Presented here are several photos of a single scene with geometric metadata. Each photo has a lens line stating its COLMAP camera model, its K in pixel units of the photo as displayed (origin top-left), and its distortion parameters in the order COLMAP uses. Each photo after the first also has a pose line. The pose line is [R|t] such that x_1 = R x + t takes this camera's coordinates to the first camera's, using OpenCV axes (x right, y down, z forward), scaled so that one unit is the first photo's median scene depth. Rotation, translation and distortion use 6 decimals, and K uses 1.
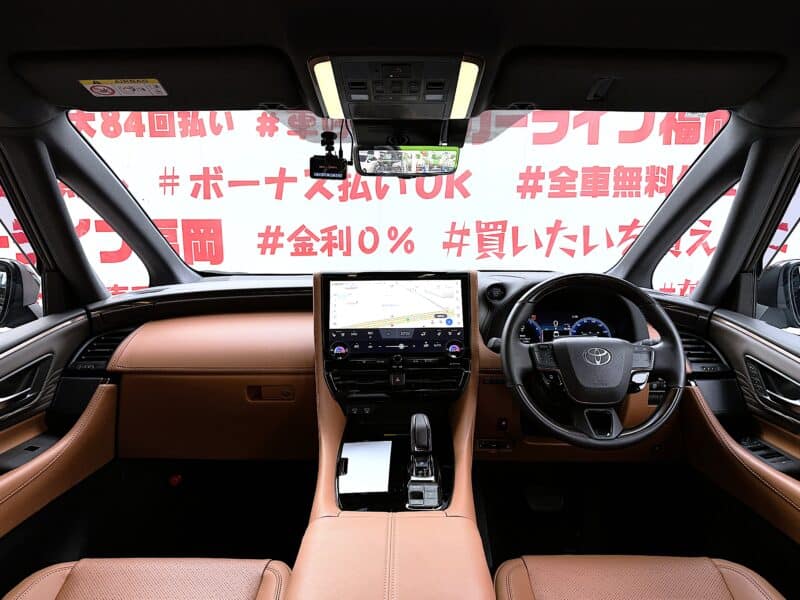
lens RADIAL K [[597.1, 0, 400.0], [0, 597.1, 300.0], [0, 0, 1]] dist [0.005151, -0.007290]
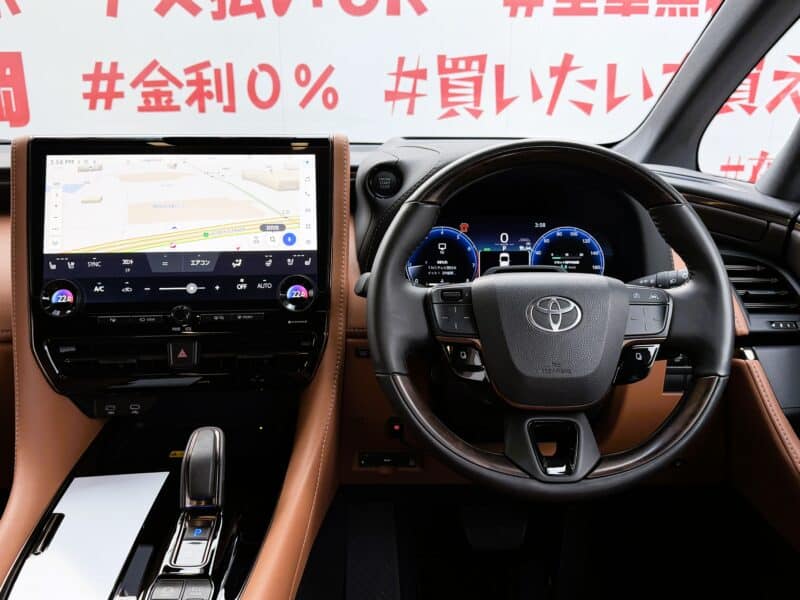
lens RADIAL K [[839.2, 0, 400.0], [0, 839.2, 300.0], [0, 0, 1]] dist [0.149129, -0.473546]
pose [[0.999184, -0.007071, 0.039767, 0.137804], [0.001398, 0.990021, 0.140914, -0.012517], [-0.040366, -0.140743, 0.989223, 0.250679]]
